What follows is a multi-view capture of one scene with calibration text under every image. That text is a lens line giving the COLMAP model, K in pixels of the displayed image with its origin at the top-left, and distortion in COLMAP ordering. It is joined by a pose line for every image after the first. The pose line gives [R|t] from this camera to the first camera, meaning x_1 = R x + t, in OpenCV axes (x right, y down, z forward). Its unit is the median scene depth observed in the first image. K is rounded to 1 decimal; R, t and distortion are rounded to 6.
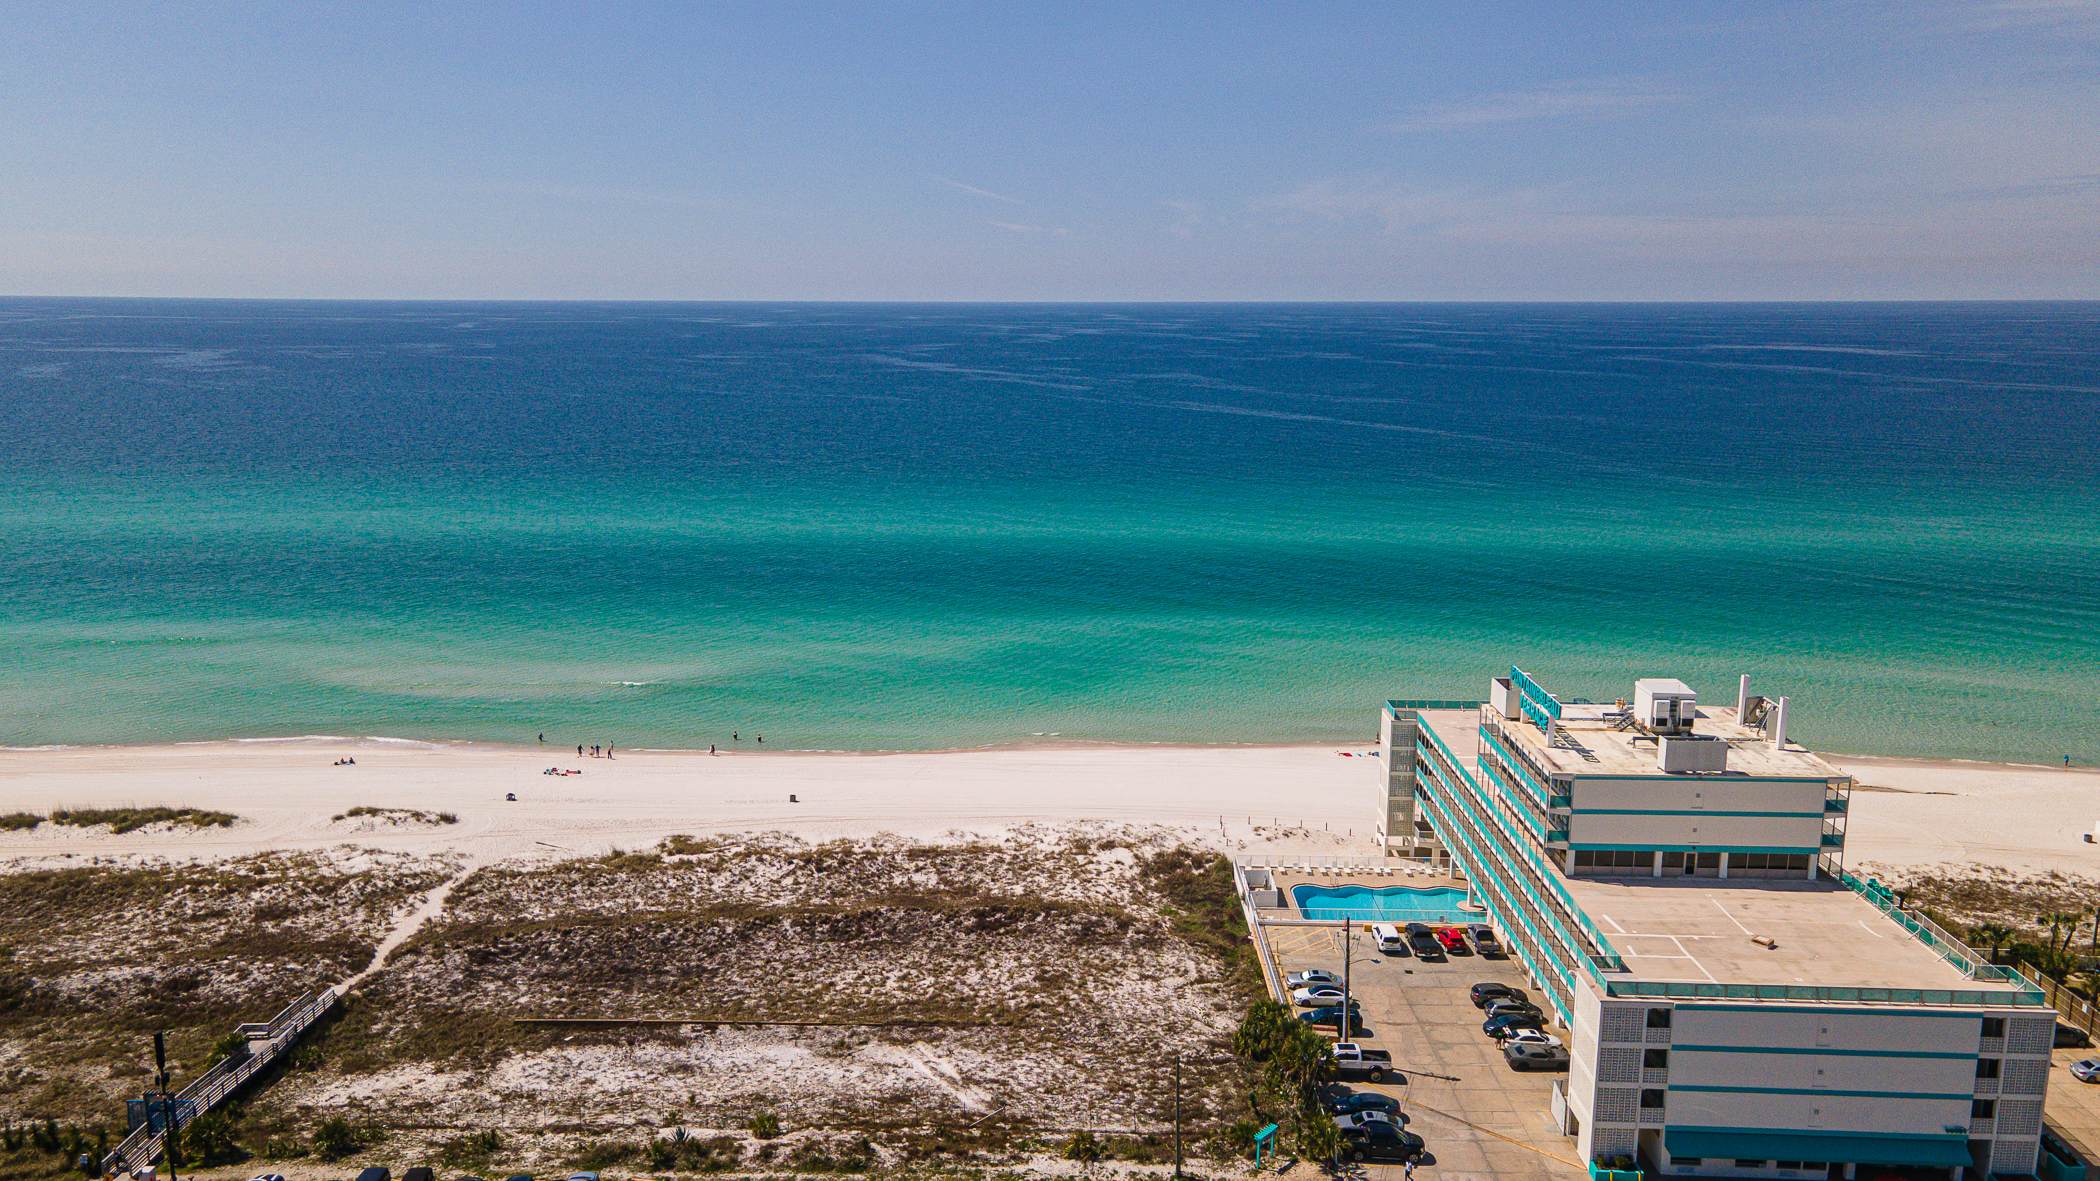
lens RADIAL K [[1529.2, 0, 1035.2], [0, 1529.2, 591.5], [0, 0, 1]] dist [0.004862, 0.064359]
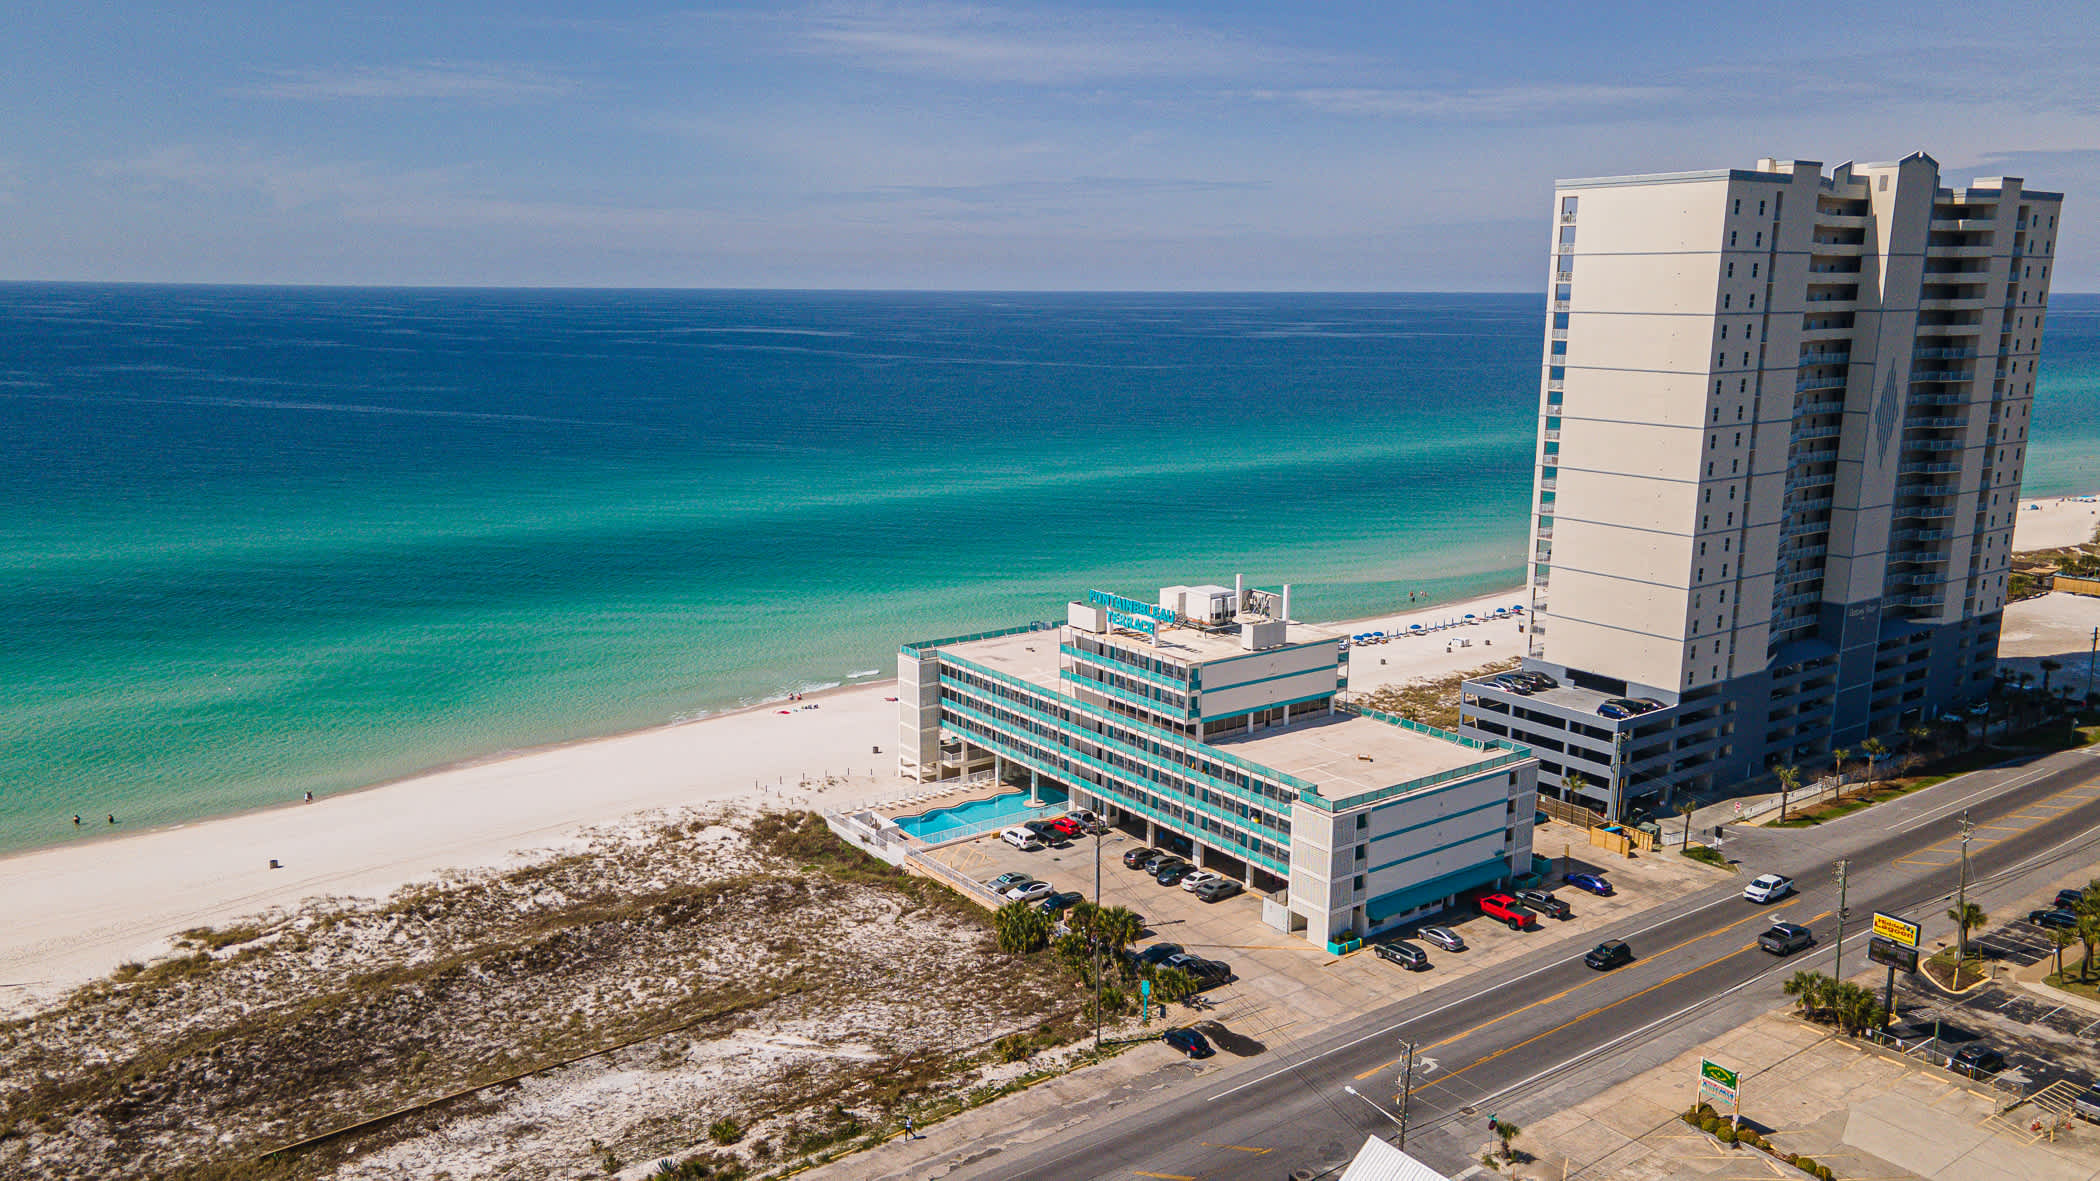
lens RADIAL K [[1529.2, 0, 1035.2], [0, 1529.2, 591.5], [0, 0, 1]] dist [0.004862, 0.064359]
pose [[0.791948, -0.119349, 0.598811, -0.417329], [0.113193, 0.992408, 0.048094, -0.011526], [-0.600005, 0.029693, 0.799445, 0.071227]]
